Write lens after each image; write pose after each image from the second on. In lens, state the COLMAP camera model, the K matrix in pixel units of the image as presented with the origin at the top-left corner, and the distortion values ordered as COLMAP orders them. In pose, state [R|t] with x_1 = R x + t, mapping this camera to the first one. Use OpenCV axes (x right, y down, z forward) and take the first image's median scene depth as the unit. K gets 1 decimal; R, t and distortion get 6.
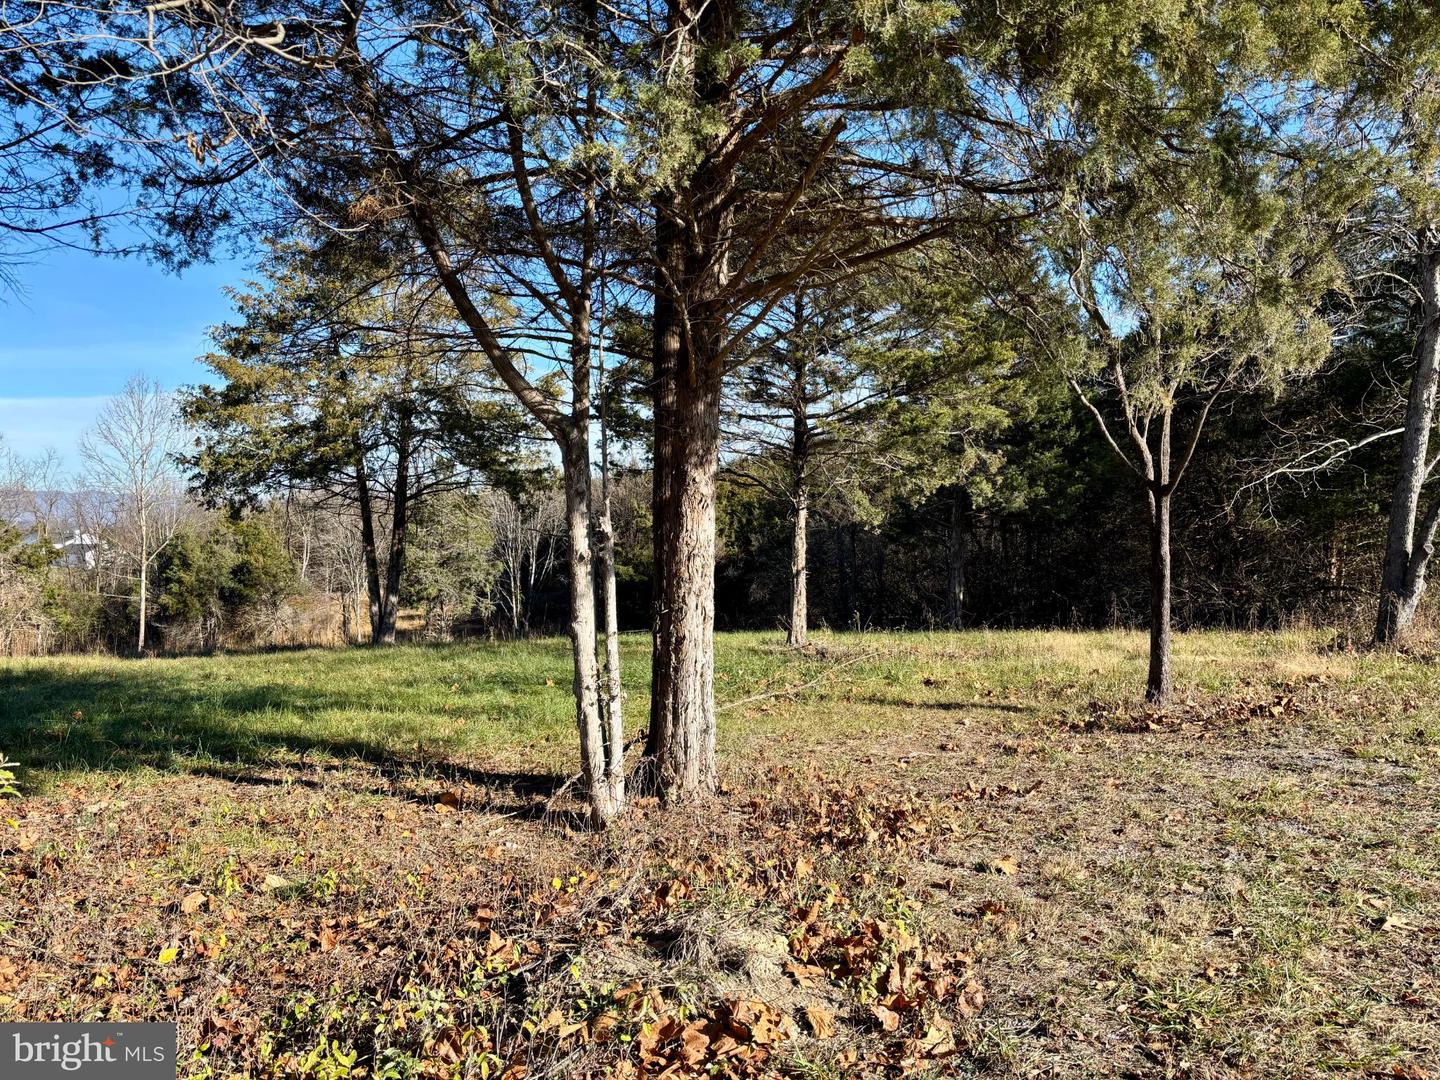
lens RADIAL K [[1073.0, 0, 718.6], [0, 1073.0, 534.0], [0, 0, 1]] dist [0.003110, -0.008034]
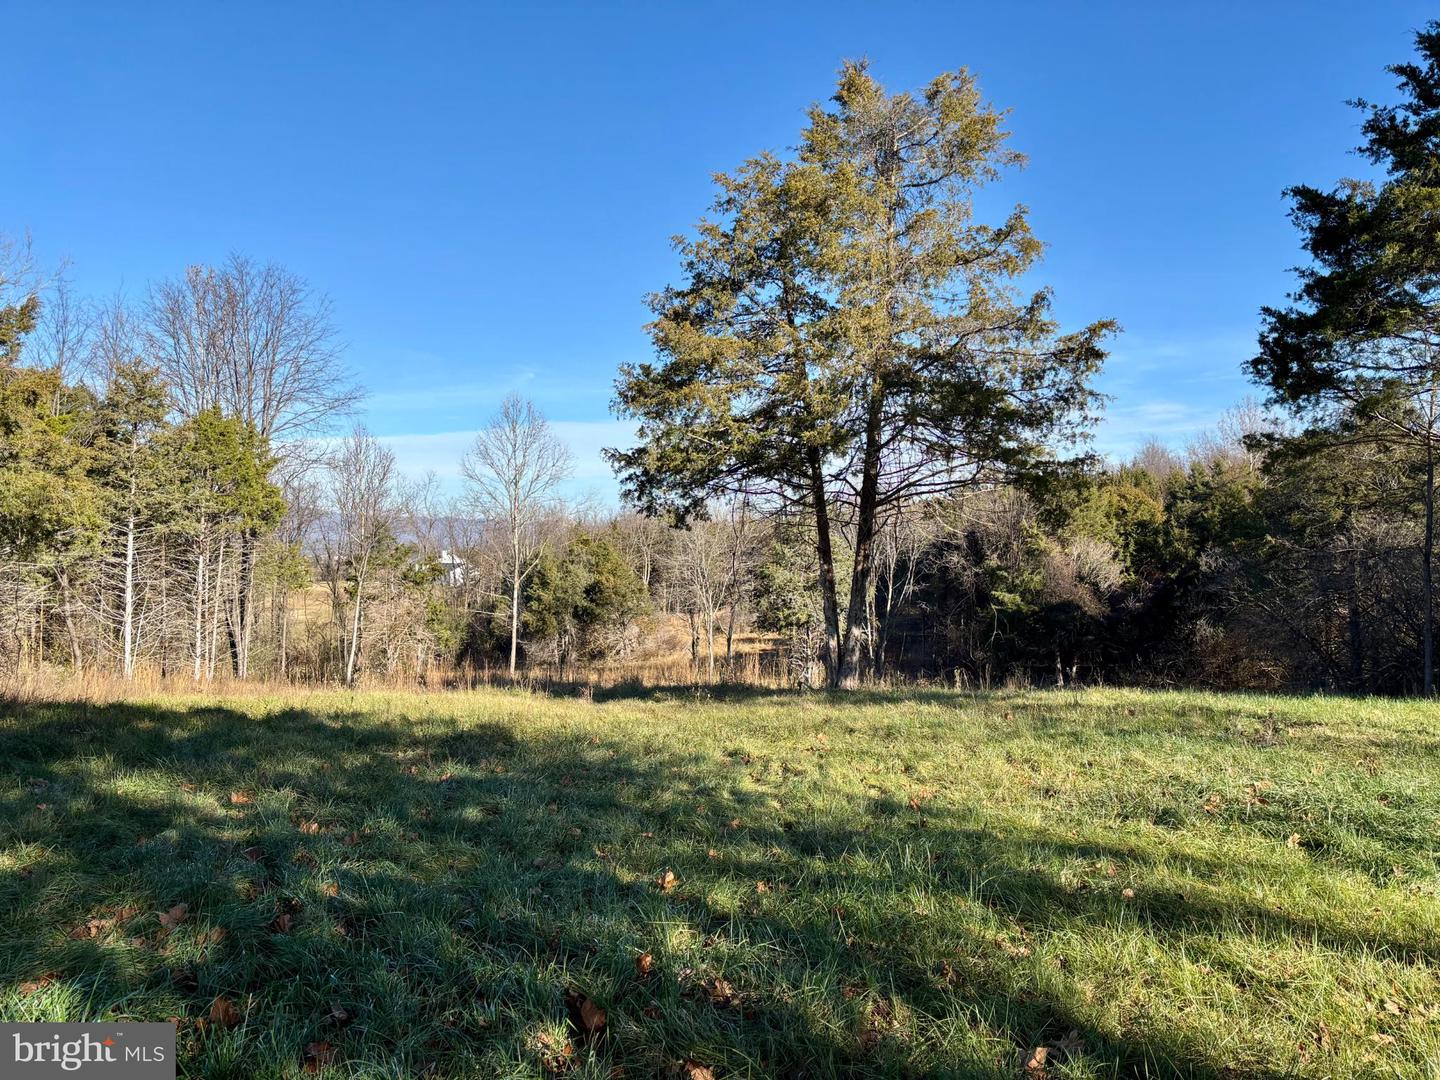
lens RADIAL K [[1073.0, 0, 722.2], [0, 1073.0, 545.6], [0, 0, 1]] dist [0.003110, -0.008034]
pose [[0.960549, 0.004761, -0.278070, -0.186631], [-0.007975, 0.999914, -0.010429, 0.006481], [0.277996, 0.012235, 0.960504, 0.226164]]
